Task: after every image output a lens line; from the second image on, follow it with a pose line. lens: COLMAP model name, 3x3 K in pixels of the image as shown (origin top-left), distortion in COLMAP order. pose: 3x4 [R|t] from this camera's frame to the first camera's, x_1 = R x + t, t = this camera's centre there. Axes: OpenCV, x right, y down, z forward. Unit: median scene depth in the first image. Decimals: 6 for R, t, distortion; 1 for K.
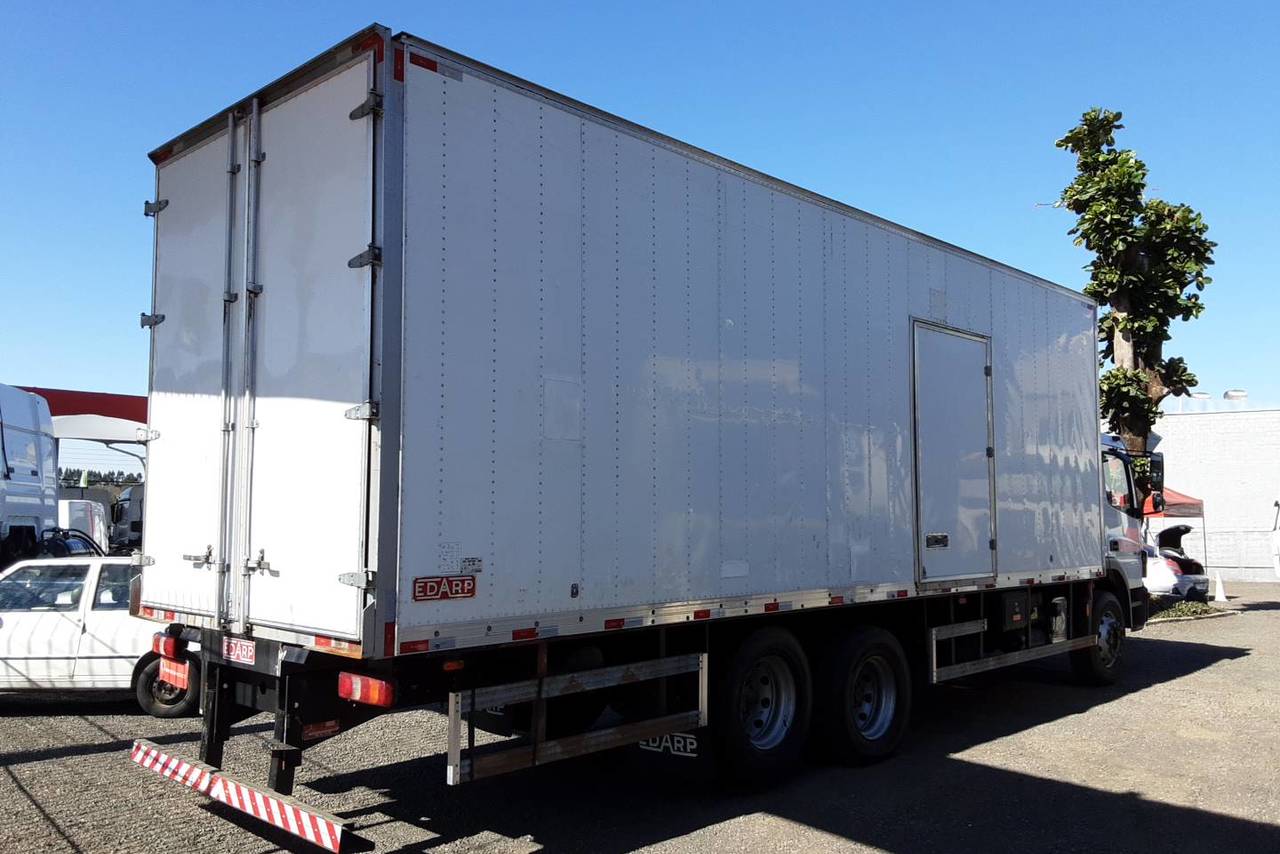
lens RADIAL K [[1042.4, 0, 639.8], [0, 1042.4, 423.4], [0, 0, 1]] dist [-0.007101, -0.001867]
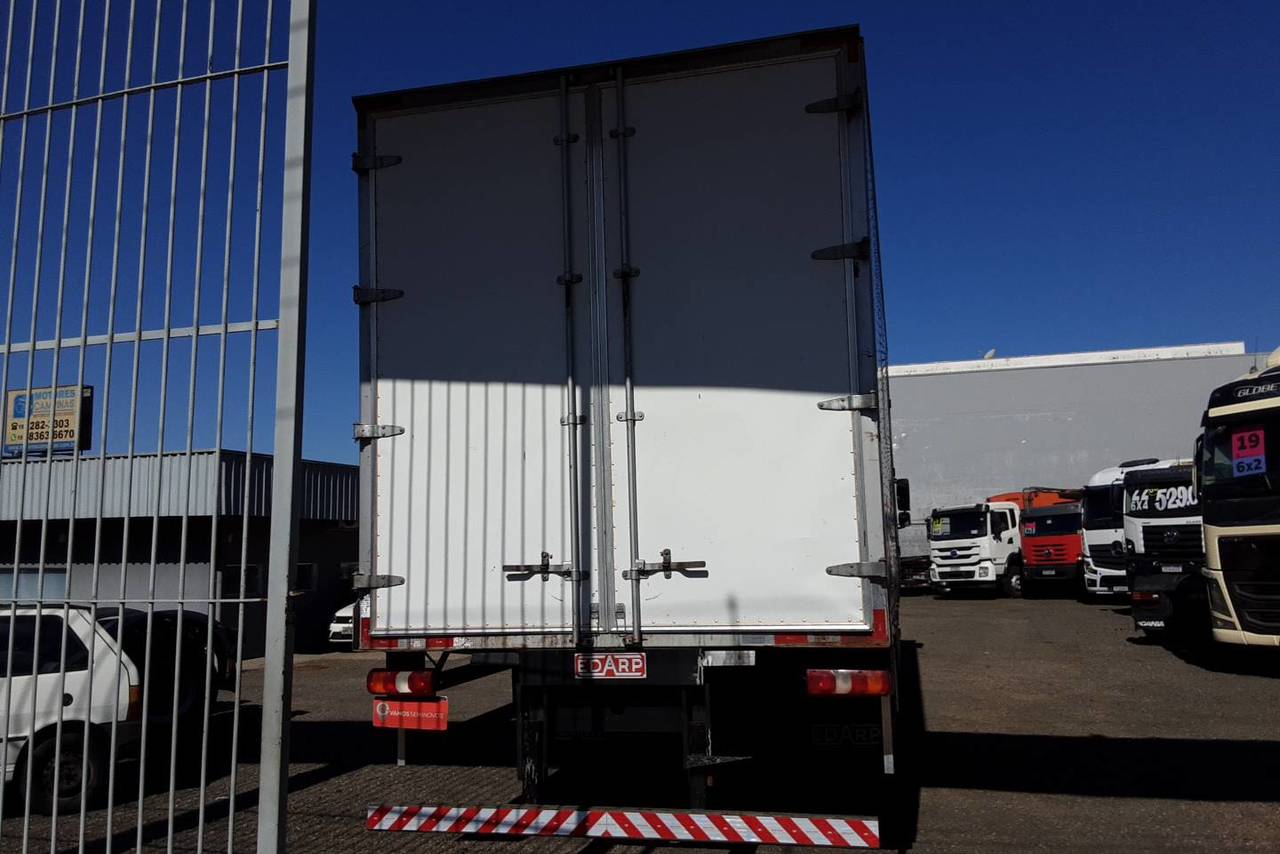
lens RADIAL K [[1042.4, 0, 641.2], [0, 1042.4, 426.2], [0, 0, 1]] dist [-0.007101, -0.001867]
pose [[0.887091, 0.030367, 0.460594, -0.804021], [-0.011397, 0.998970, -0.043912, 0.051089], [-0.461453, 0.033704, 0.886524, 0.181298]]
